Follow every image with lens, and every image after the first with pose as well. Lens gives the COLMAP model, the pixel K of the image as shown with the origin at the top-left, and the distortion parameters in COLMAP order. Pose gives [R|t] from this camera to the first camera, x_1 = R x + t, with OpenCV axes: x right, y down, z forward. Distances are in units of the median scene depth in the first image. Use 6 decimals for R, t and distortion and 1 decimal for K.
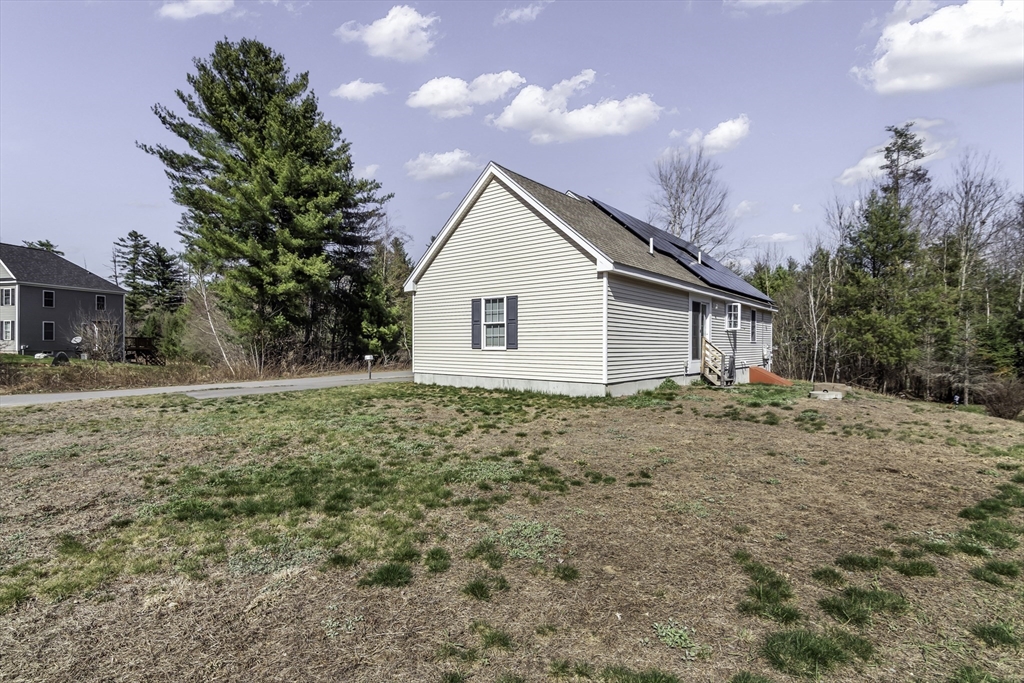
lens RADIAL K [[482.5, 0, 512.0], [0, 482.5, 341.5], [0, 0, 1]] dist [-0.000170, 0.000639]
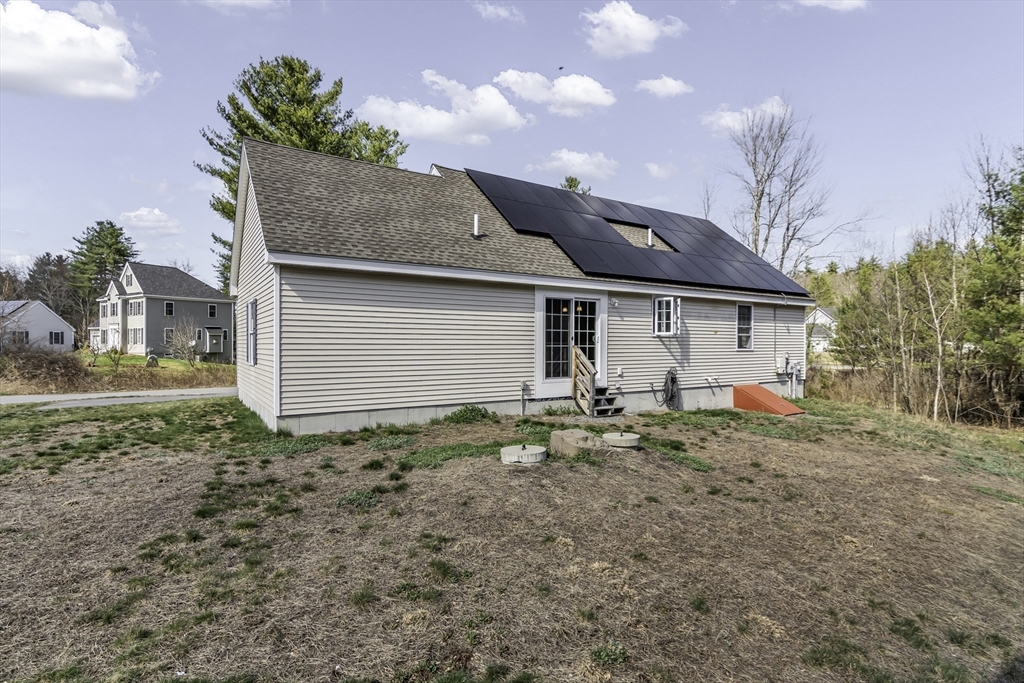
lens RADIAL K [[497.0, 0, 512.0], [0, 497.0, 341.5], [0, 0, 1]] dist [-0.000186, 0.000068]
pose [[0.957913, -0.003537, -0.287037, 0.381151], [0.003685, 0.999993, -0.000023, -0.012807], [0.287035, -0.001036, 0.957919, 0.191998]]
